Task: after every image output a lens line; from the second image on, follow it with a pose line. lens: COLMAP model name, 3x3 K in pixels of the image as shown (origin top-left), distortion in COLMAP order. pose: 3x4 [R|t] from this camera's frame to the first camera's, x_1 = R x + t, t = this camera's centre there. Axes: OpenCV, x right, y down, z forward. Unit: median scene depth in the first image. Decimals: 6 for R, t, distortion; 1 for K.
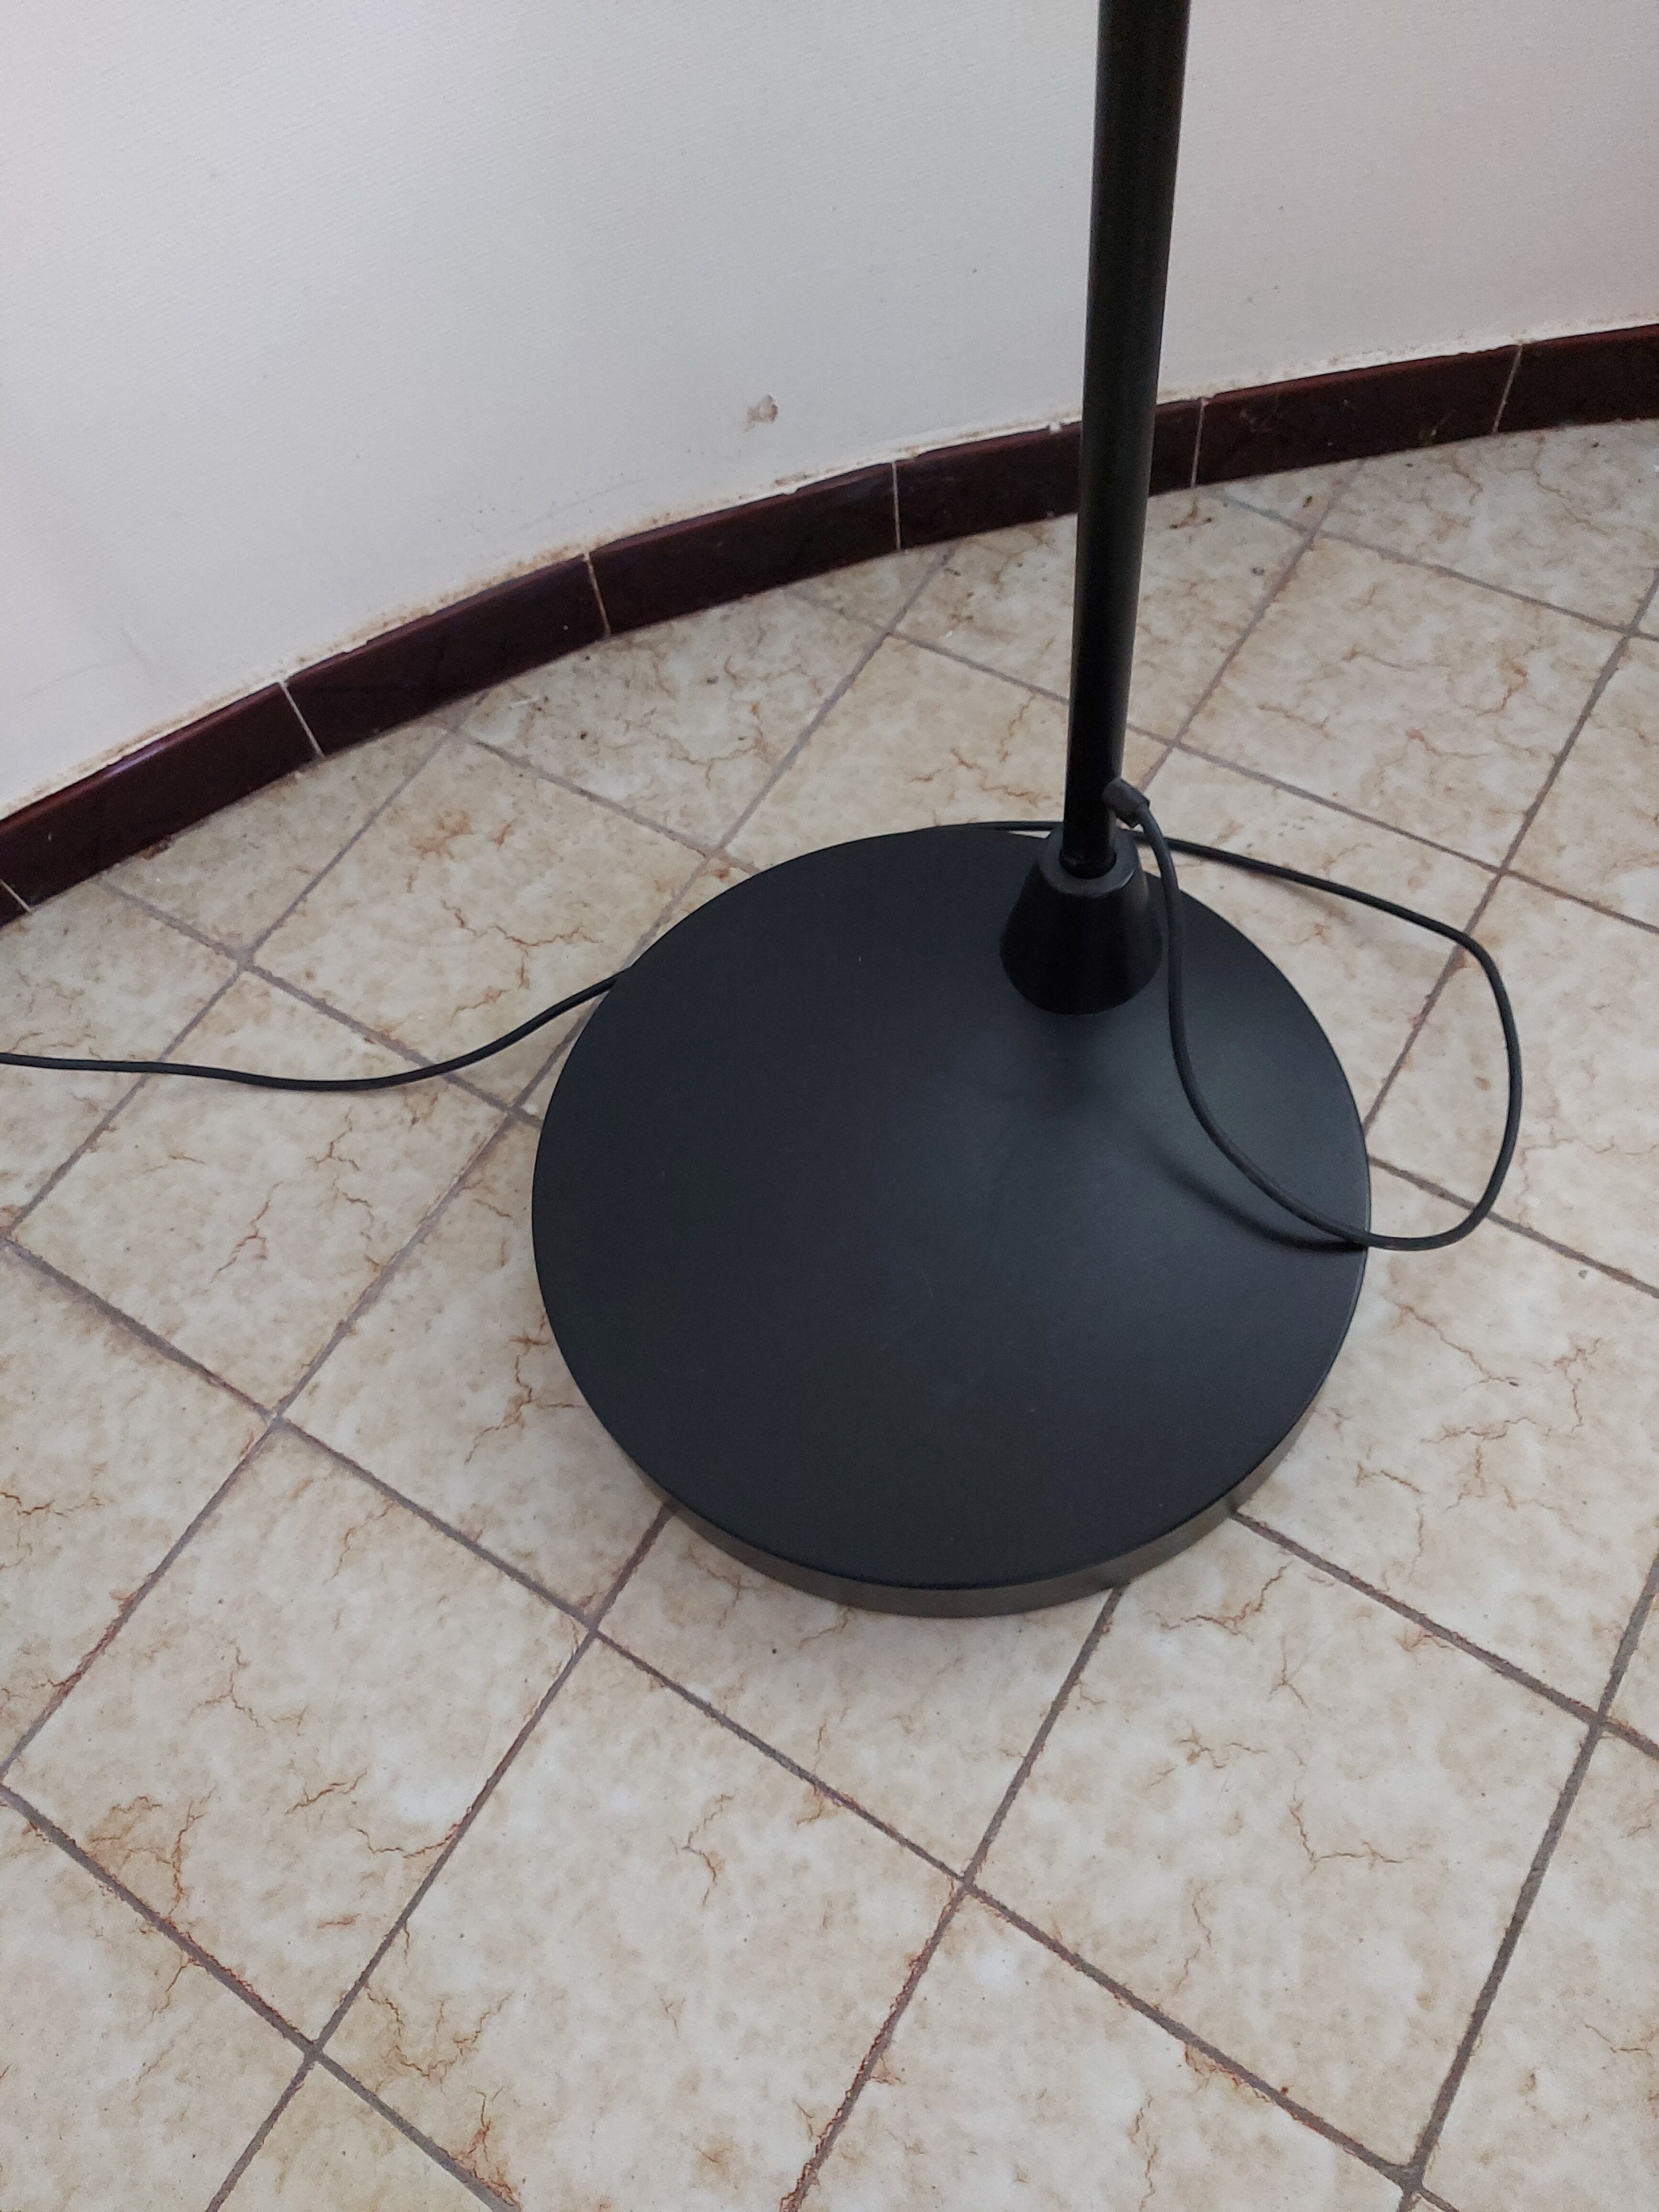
lens RADIAL K [[1568.5, 0, 808.8], [0, 1568.5, 1100.9], [0, 0, 1]] dist [0.065708, -0.068175]
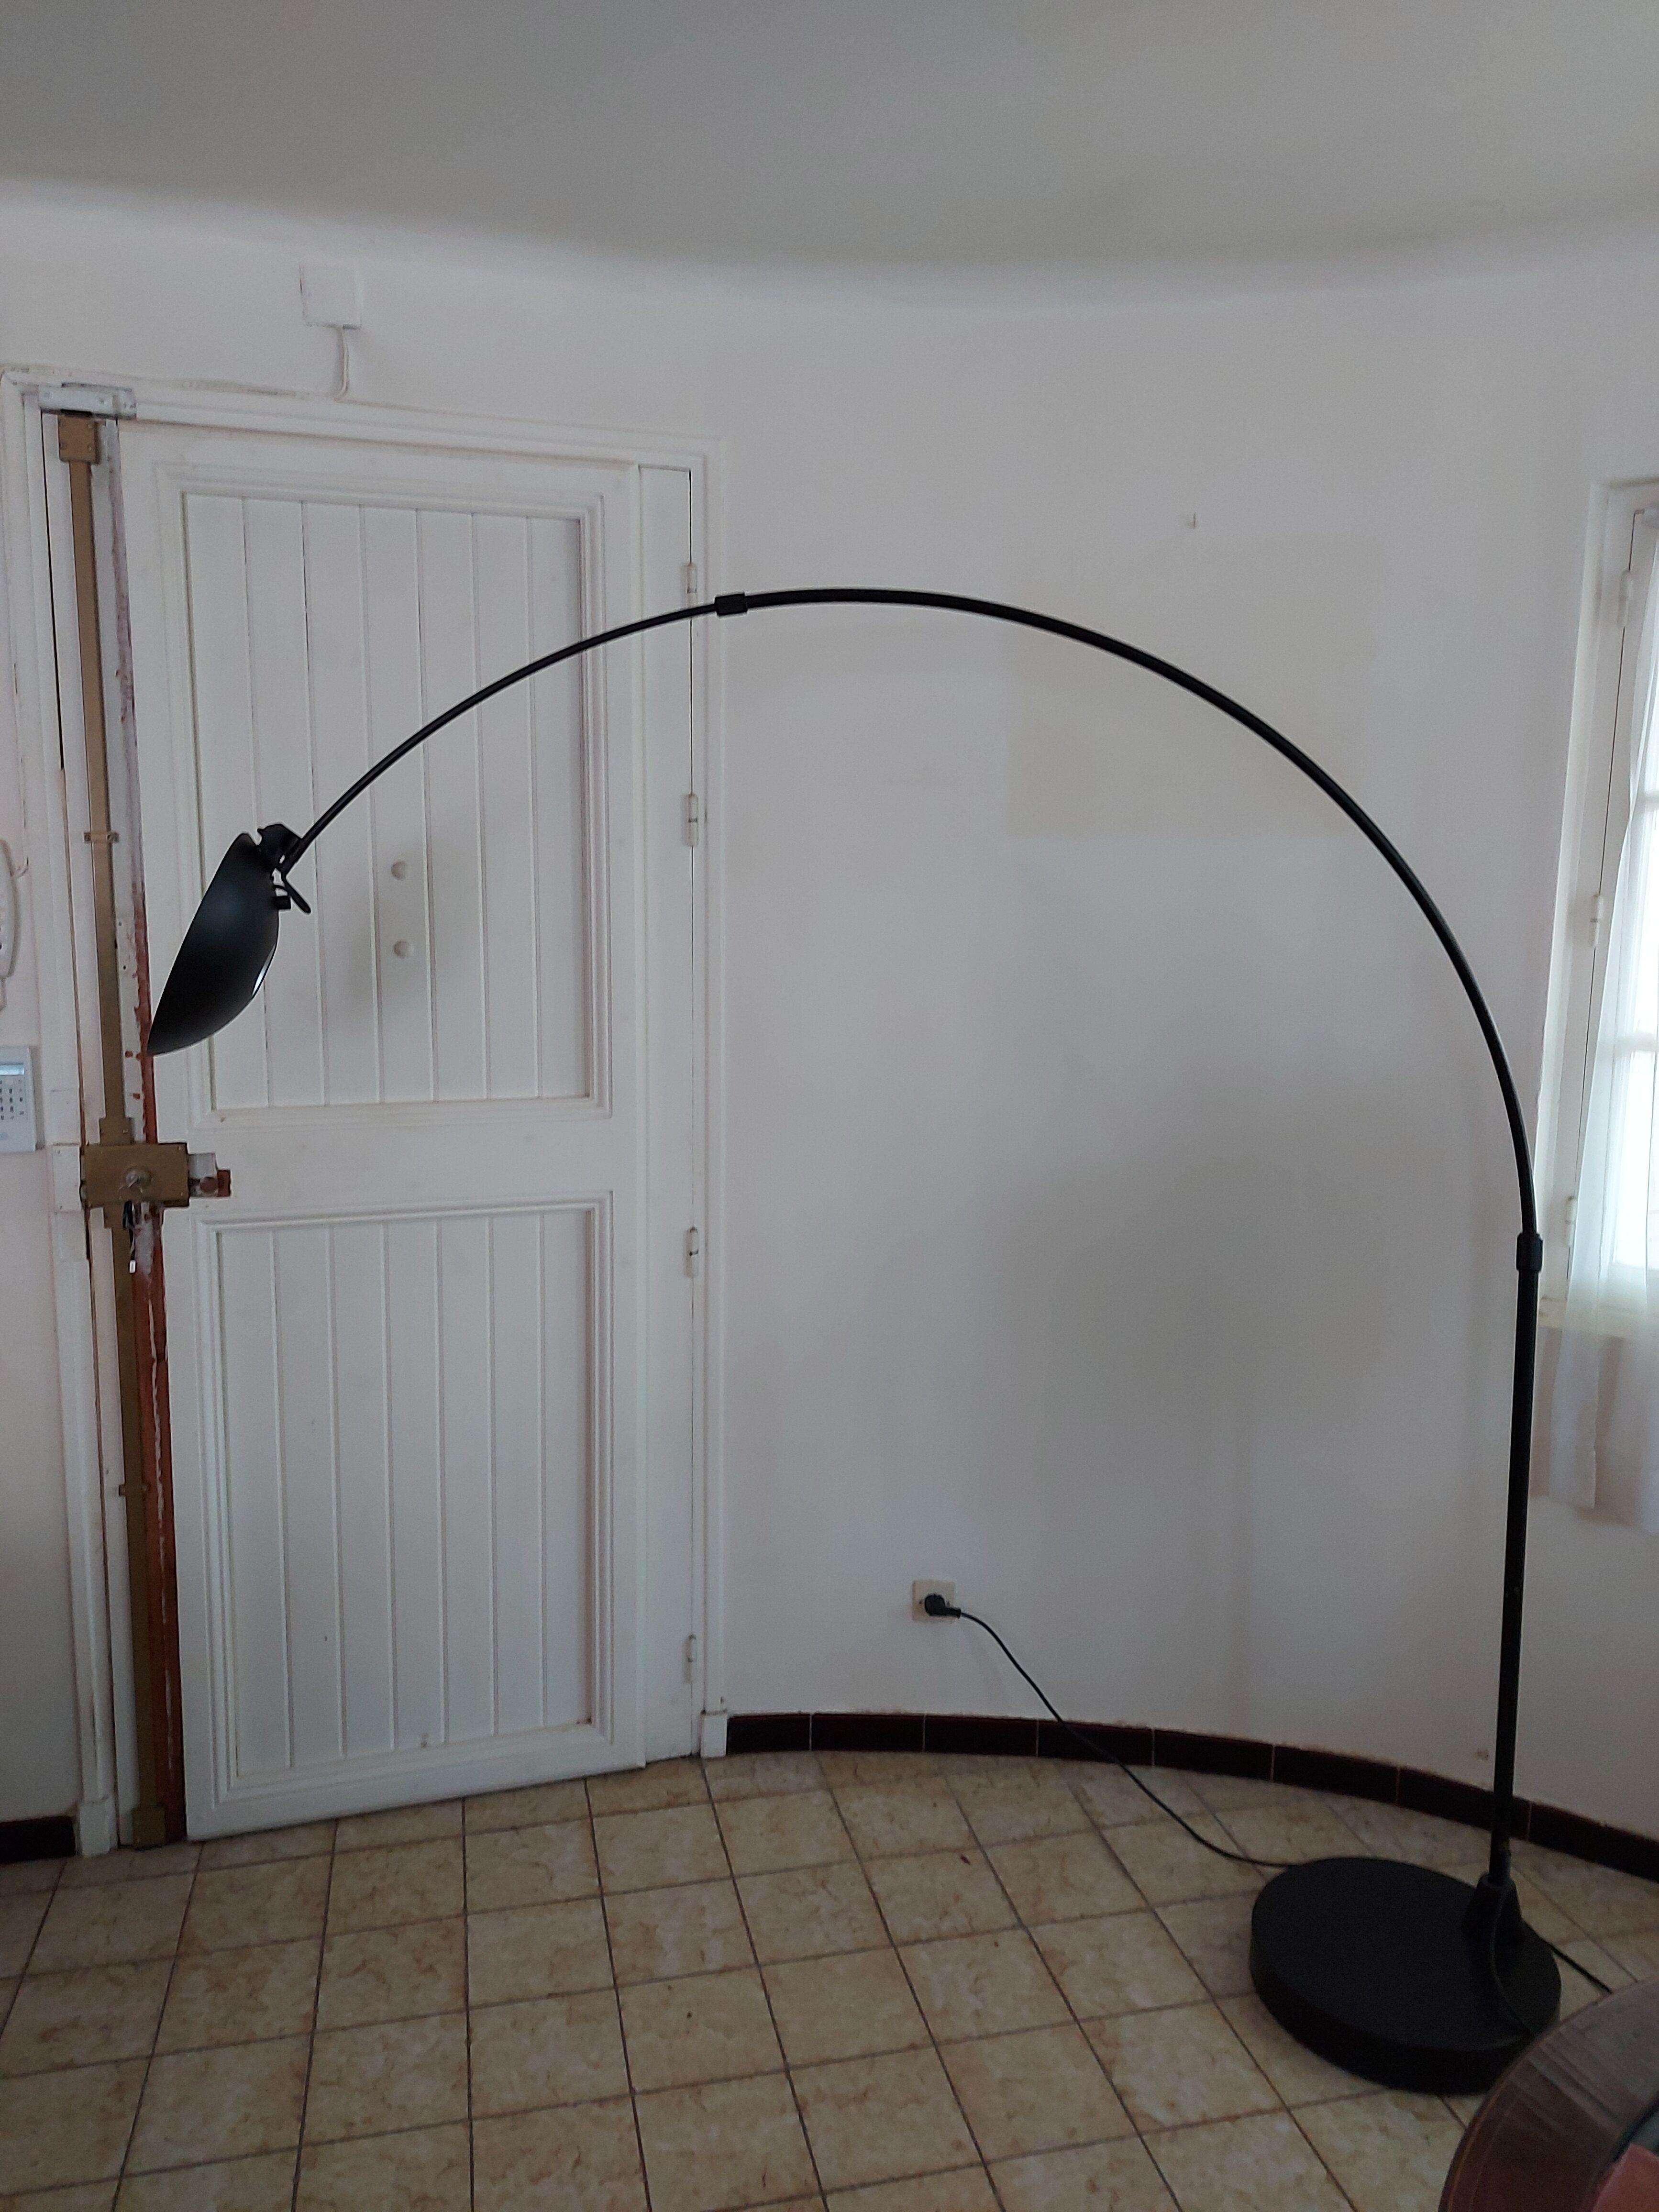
lens RADIAL K [[1568.5, 0, 828.6], [0, 1568.5, 1093.8], [0, 0, 1]] dist [0.065708, -0.068175]
pose [[0.708242, 0.193226, -0.679011, 0.975058], [-0.657067, 0.532164, -0.533915, 1.393087], [0.258179, 0.824297, 0.503864, -1.933585]]
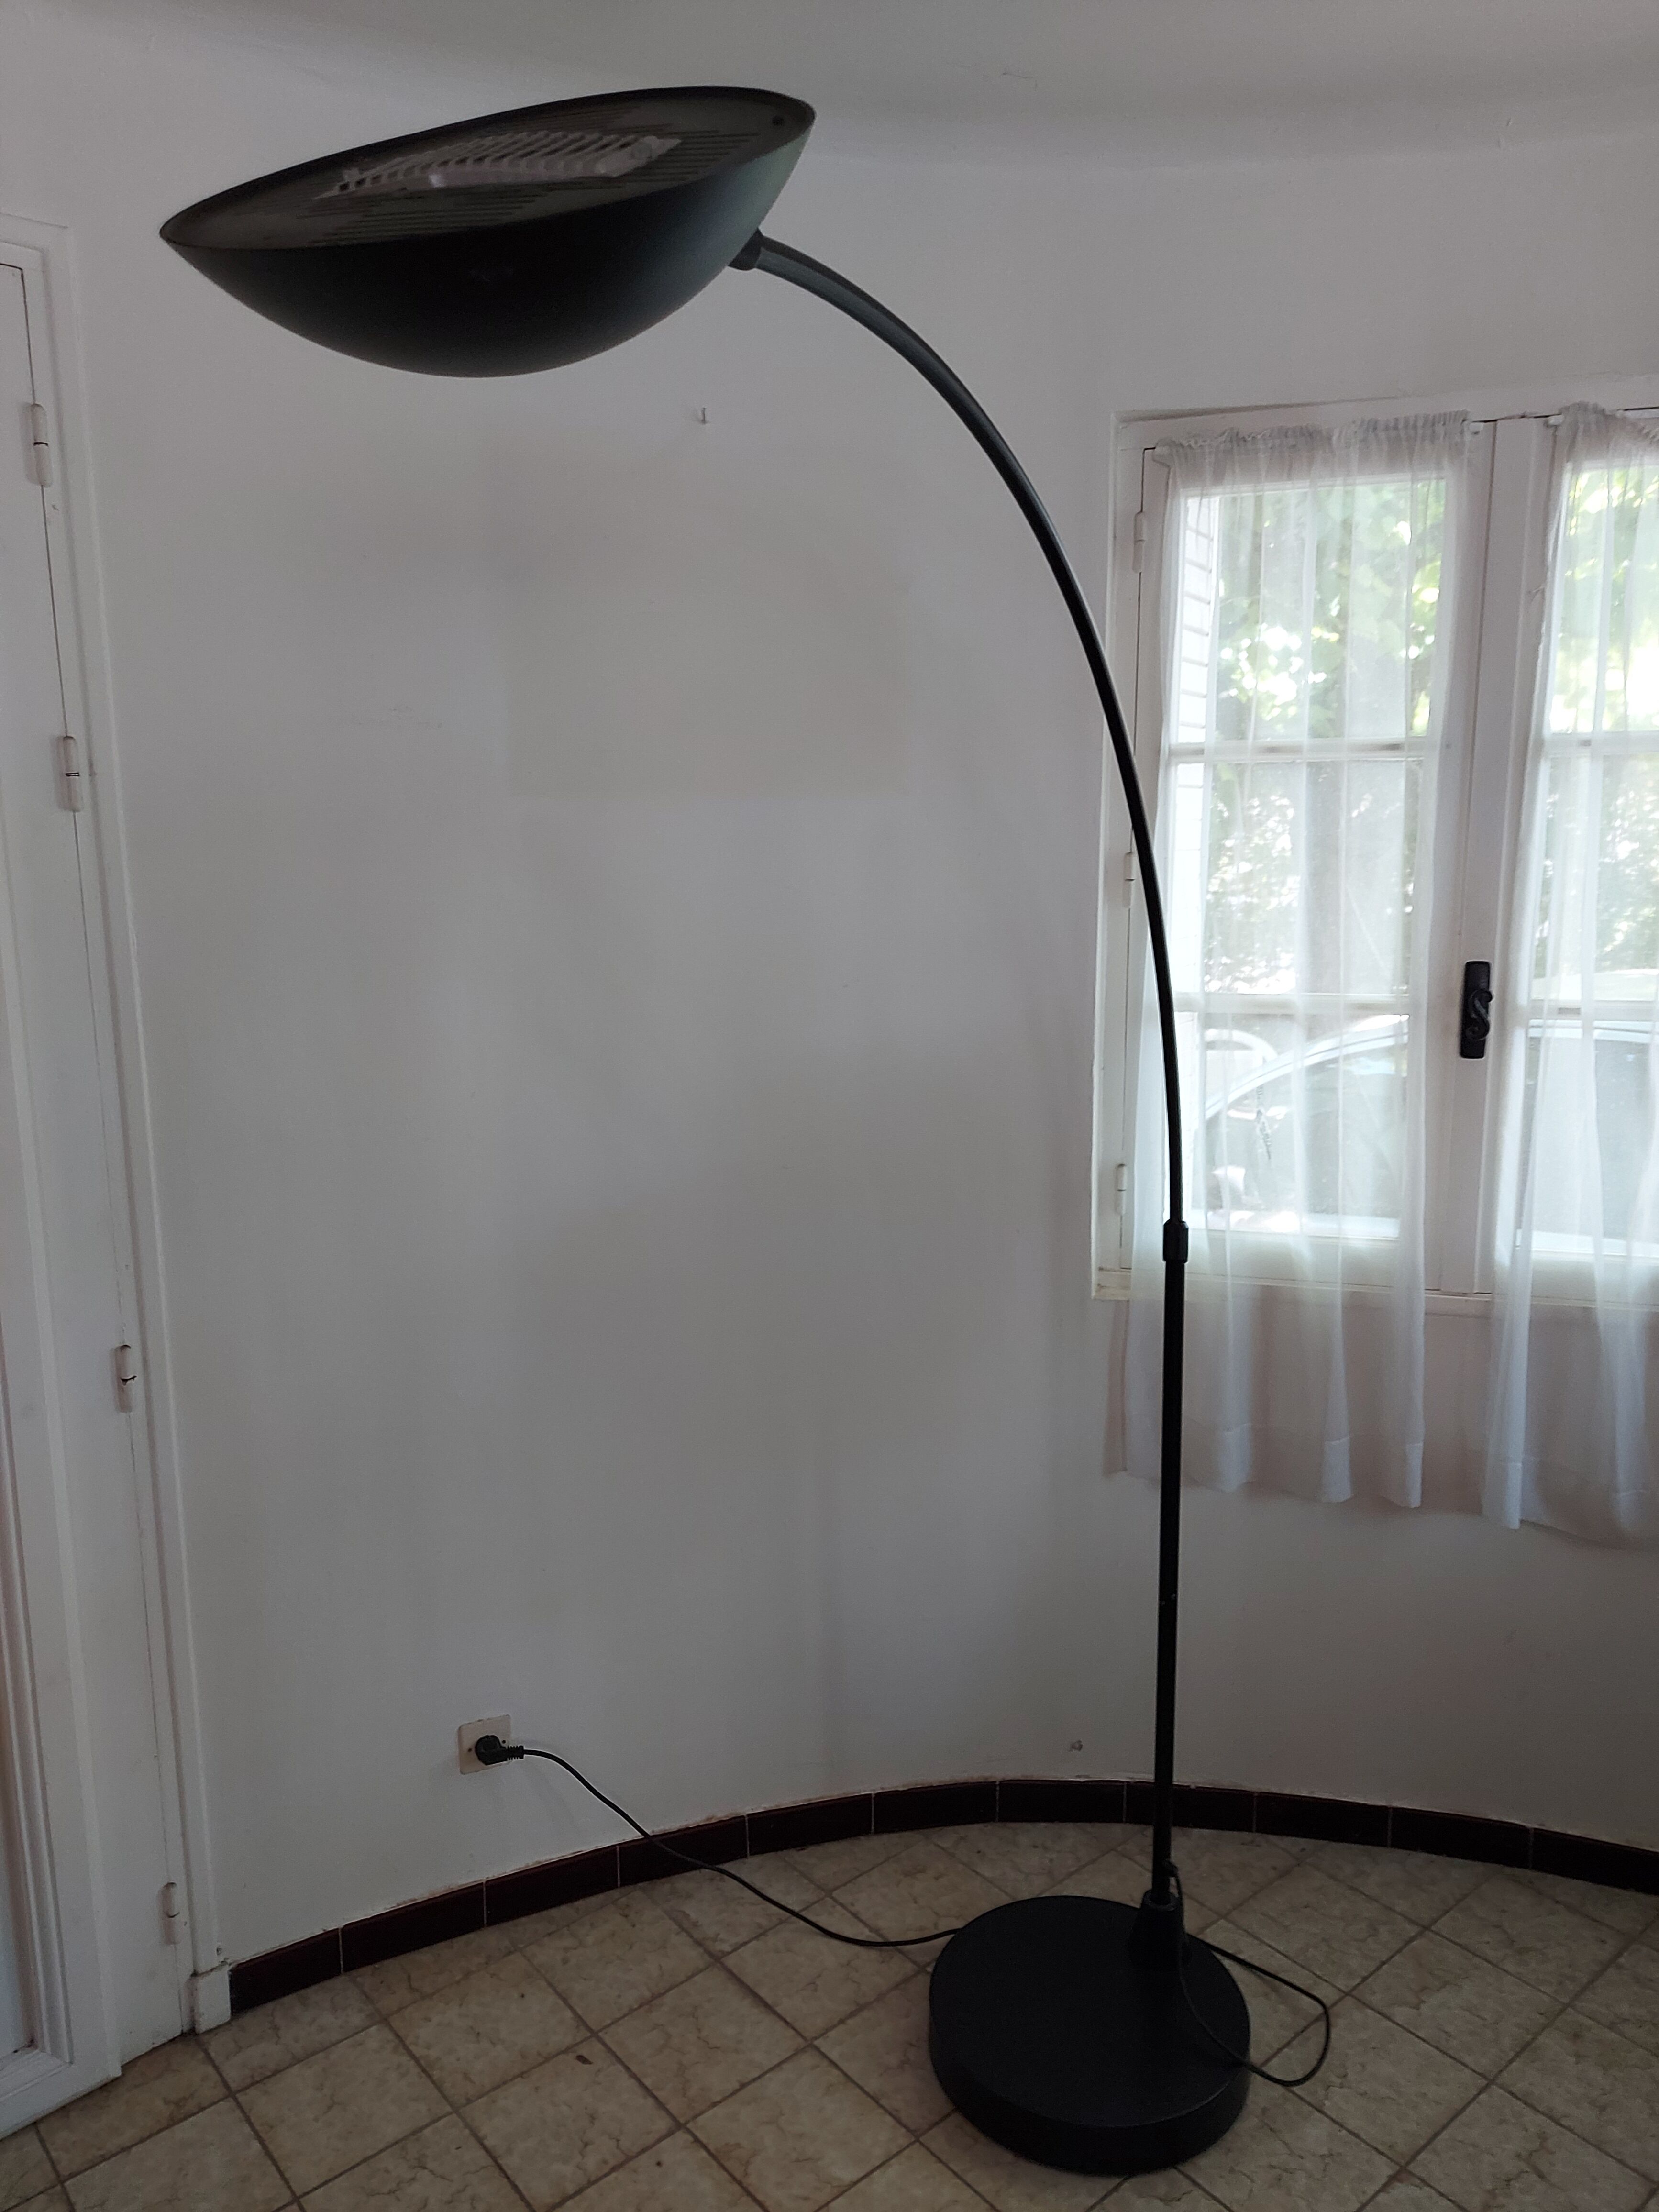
lens RADIAL K [[1568.5, 0, 818.5], [0, 1568.5, 1101.3], [0, 0, 1]] dist [0.065708, -0.068175]
pose [[0.948685, 0.132049, -0.287334, 0.215789], [-0.307122, 0.601184, -0.737735, 1.192870], [0.075323, 0.788125, 0.610889, -1.785220]]
